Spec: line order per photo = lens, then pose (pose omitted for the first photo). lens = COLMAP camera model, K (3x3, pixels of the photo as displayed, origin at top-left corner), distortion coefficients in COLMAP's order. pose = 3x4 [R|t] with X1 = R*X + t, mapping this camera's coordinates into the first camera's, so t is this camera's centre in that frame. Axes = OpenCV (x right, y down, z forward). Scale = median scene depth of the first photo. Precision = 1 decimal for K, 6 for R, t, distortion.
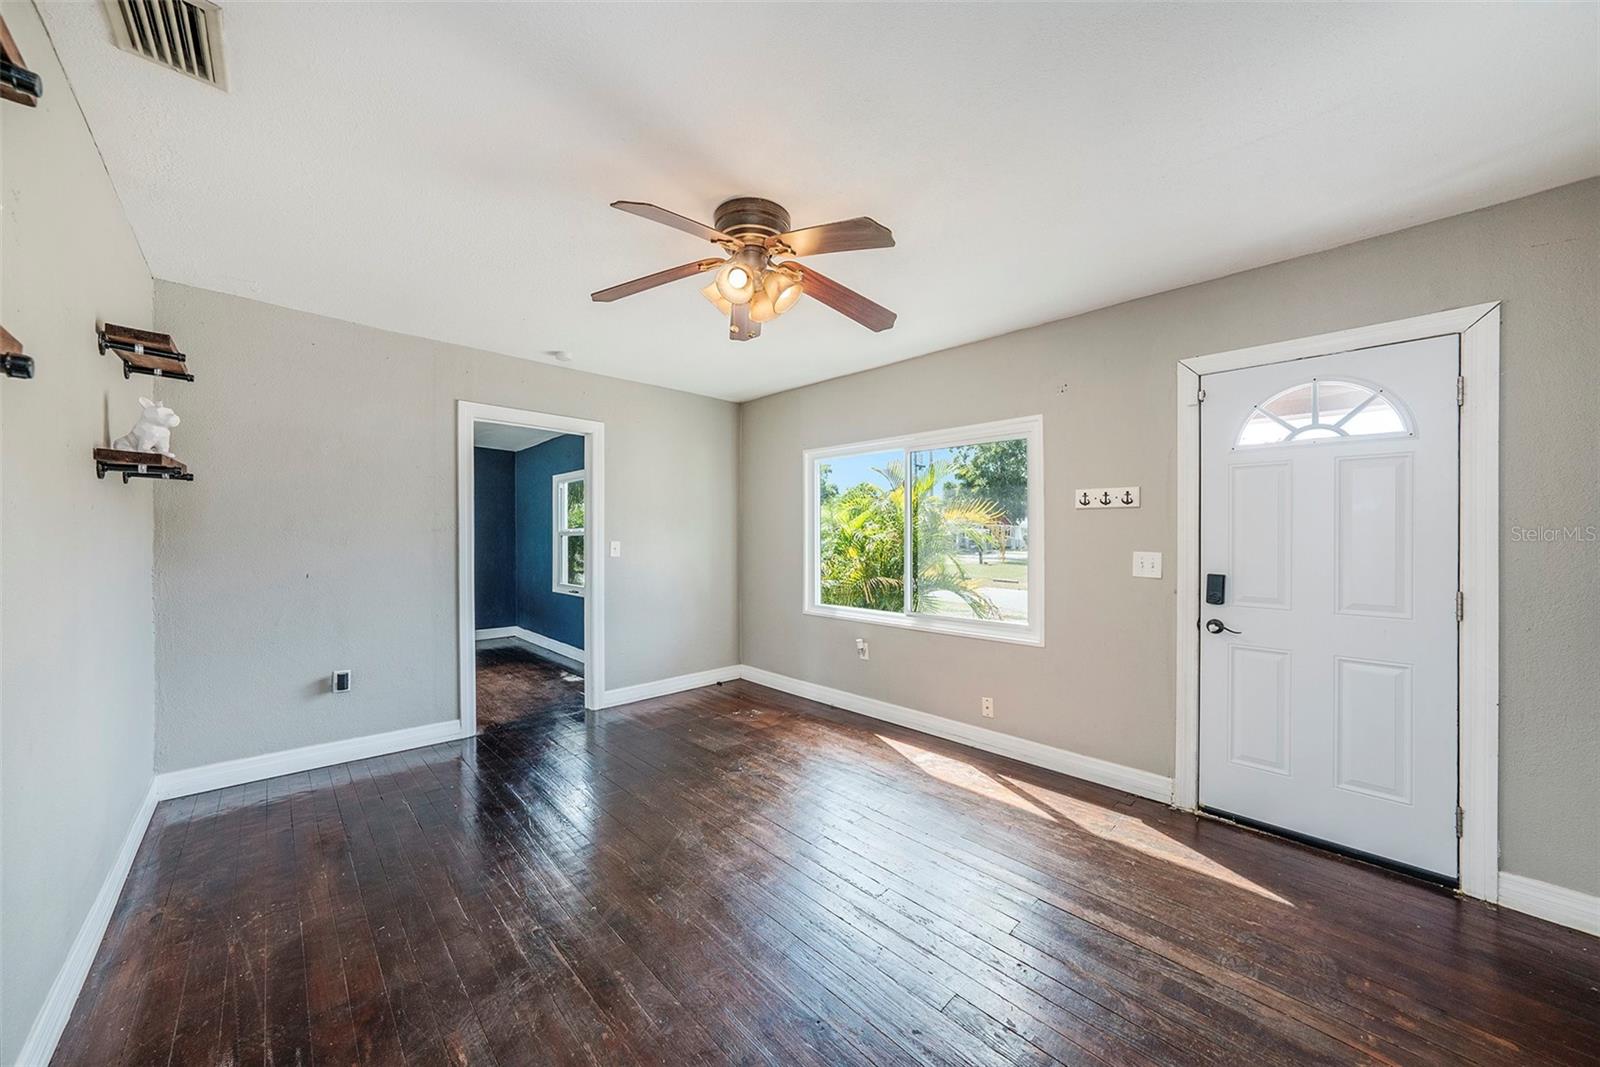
lens RADIAL K [[567.6, 0, 805.2], [0, 567.6, 531.2], [0, 0, 1]] dist [-0.017447, 0.000115]
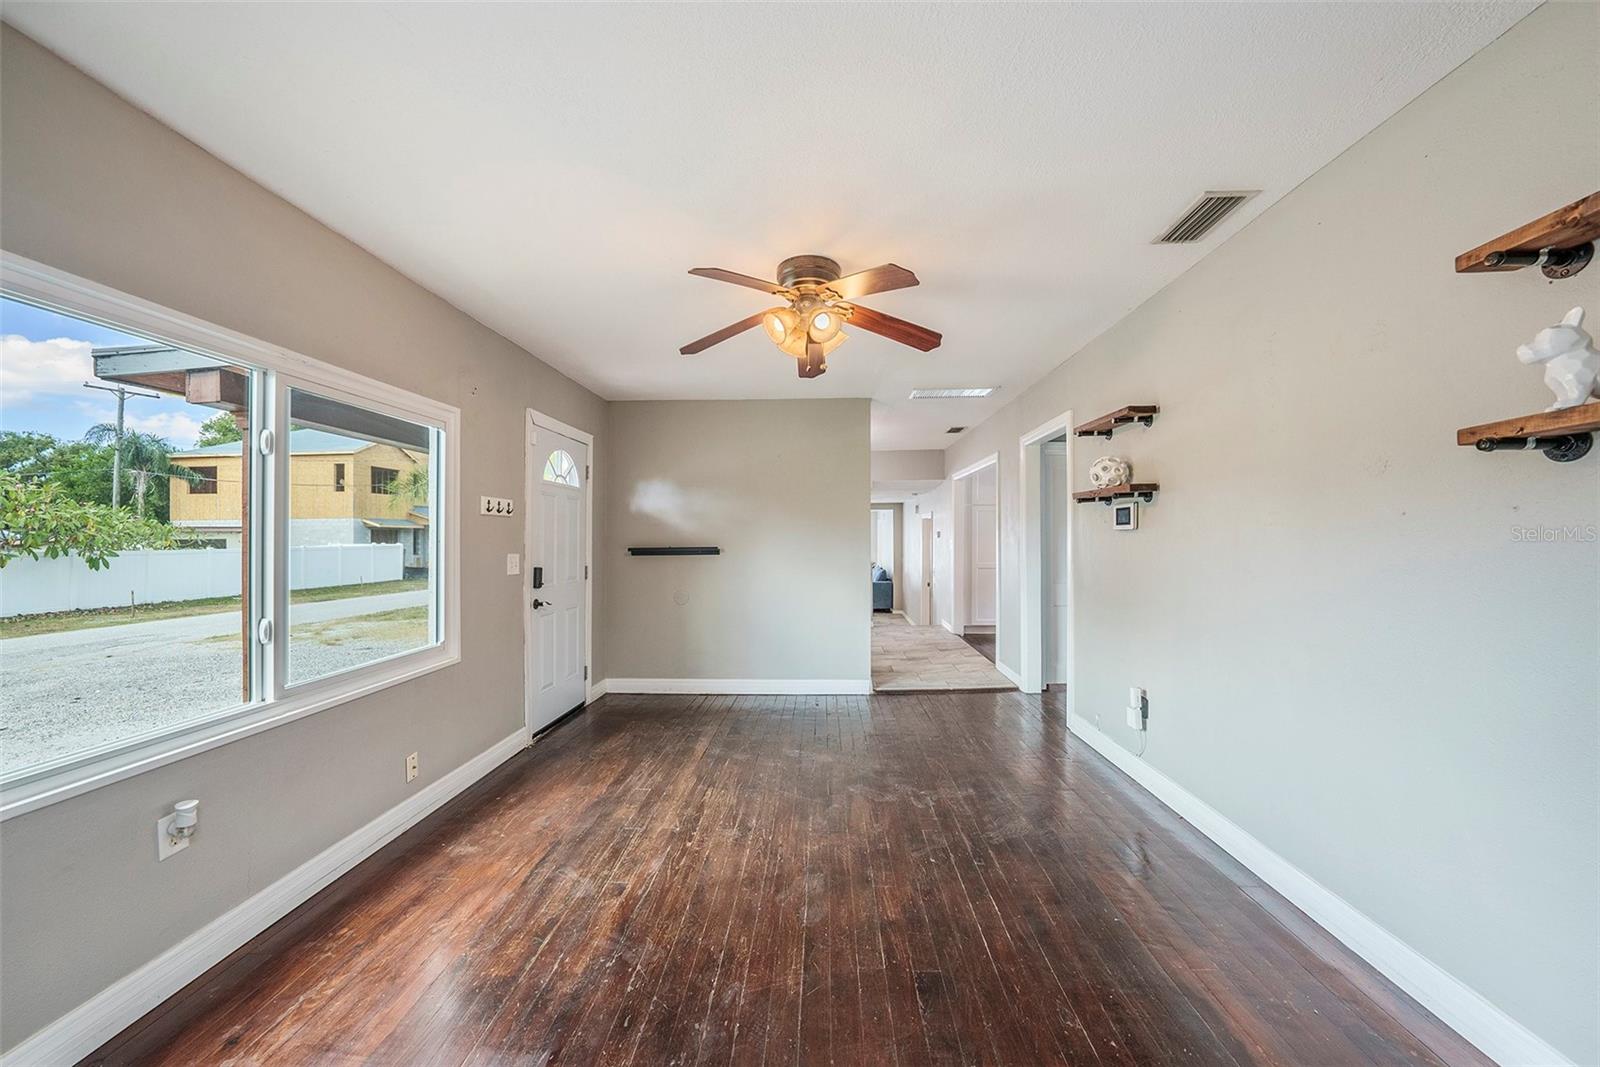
lens RADIAL K [[567.6, 0, 809.1], [0, 567.6, 539.0], [0, 0, 1]] dist [-0.017447, 0.000115]
pose [[-0.700168, -0.003266, 0.713971, -0.711820], [-0.007644, 0.999967, -0.002922, 0.003132], [-0.713938, -0.007503, -0.700169, 1.382187]]
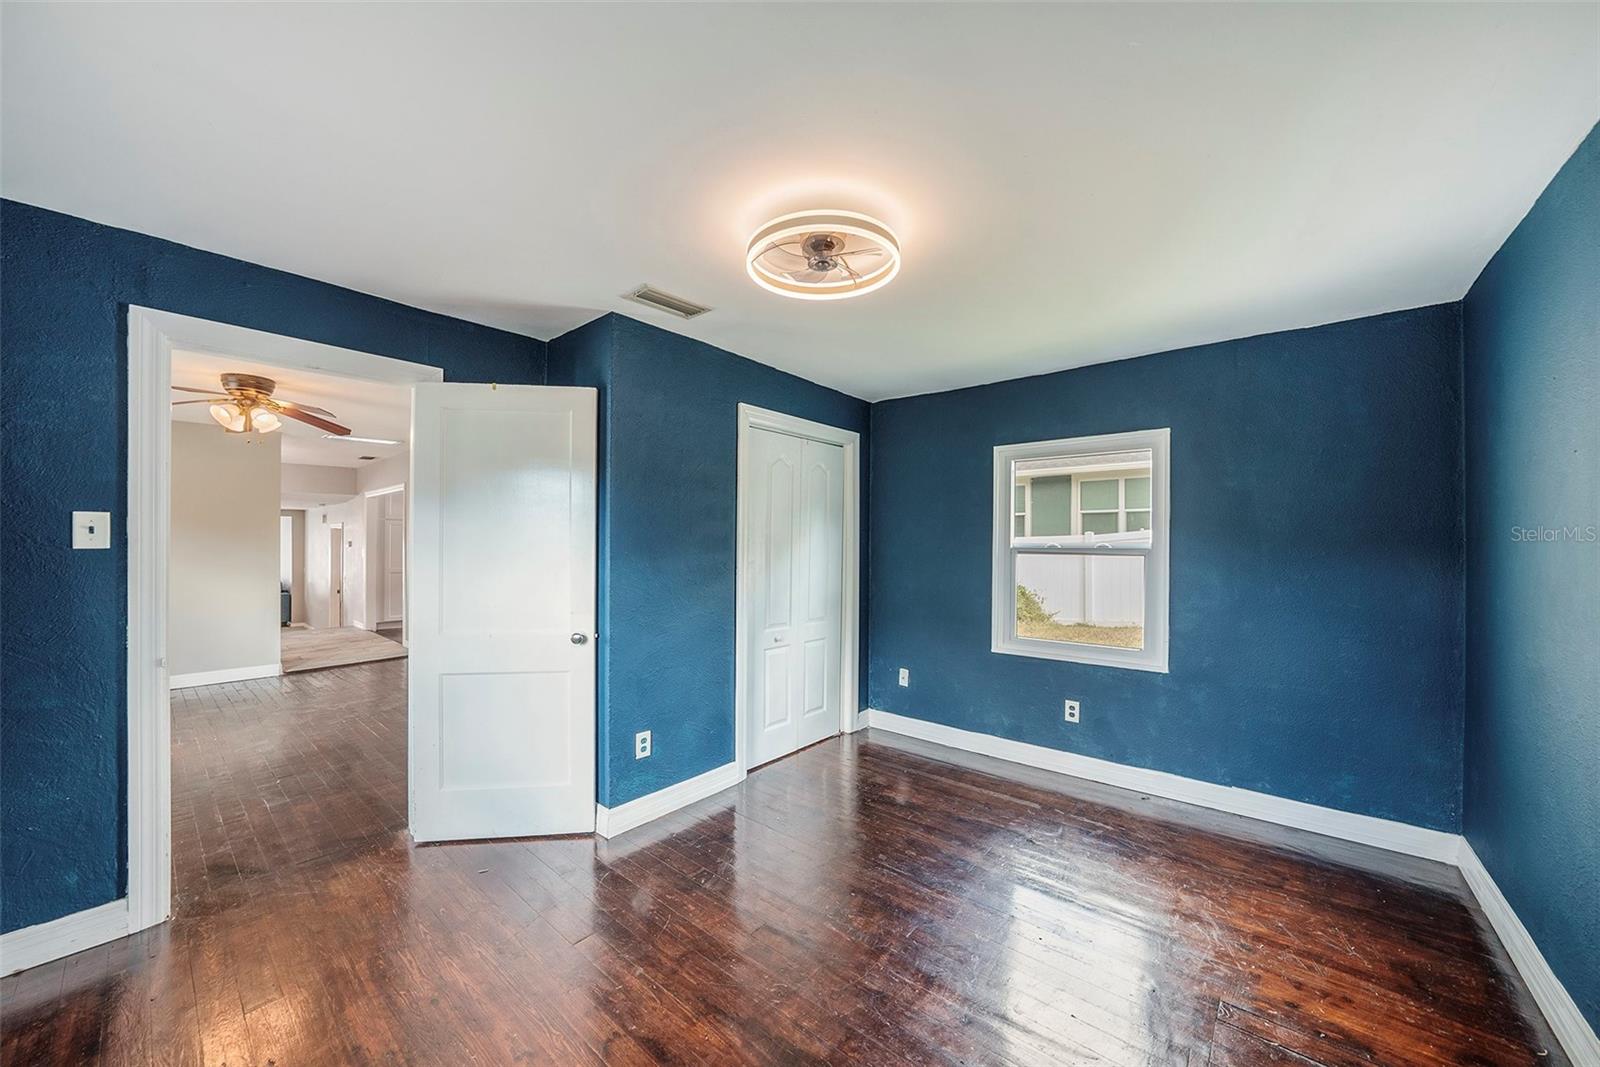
lens RADIAL K [[567.6, 0, 799.7], [0, 567.6, 545.9], [0, 0, 1]] dist [-0.017447, 0.000115]
pose [[-0.994710, -0.006304, -0.102528, -1.330257], [-0.005207, 0.999926, -0.010964, -0.003069], [0.102590, -0.010372, -0.994670, 2.328598]]
